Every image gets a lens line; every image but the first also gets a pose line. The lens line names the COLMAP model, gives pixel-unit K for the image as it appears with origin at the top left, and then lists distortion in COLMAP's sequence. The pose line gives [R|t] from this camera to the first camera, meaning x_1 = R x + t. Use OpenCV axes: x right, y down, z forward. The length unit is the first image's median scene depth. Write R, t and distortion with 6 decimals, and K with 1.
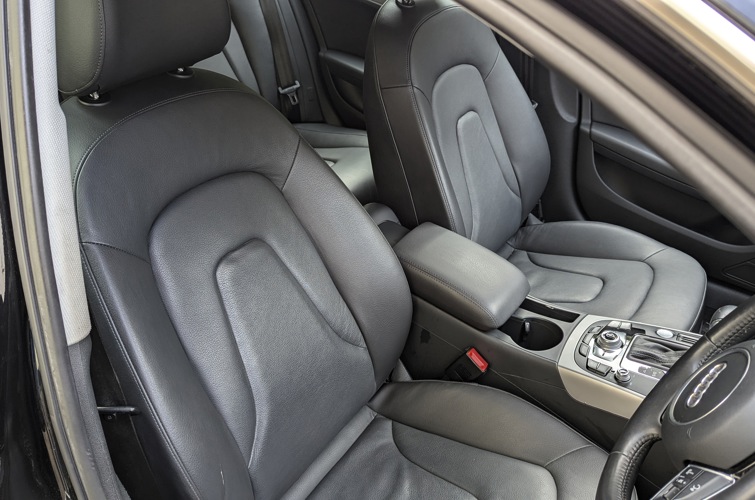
lens RADIAL K [[627.0, 0, 381.2], [0, 627.0, 249.7], [0, 0, 1]] dist [0.047319, -0.052955]
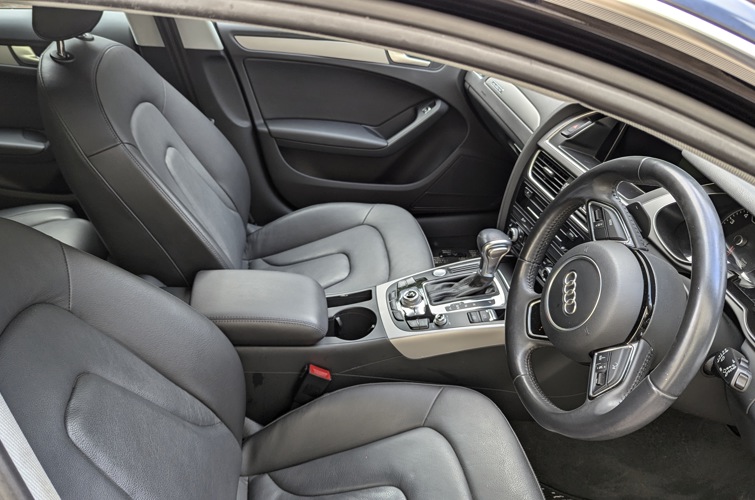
lens RADIAL K [[627.0, 0, 381.2], [0, 627.0, 249.7], [0, 0, 1]] dist [0.047319, -0.052955]
pose [[0.757024, -0.400307, 0.516399, -0.204188], [0.394142, 0.910131, 0.127724, -0.091448], [-0.521120, 0.106845, 0.846769, 0.051923]]
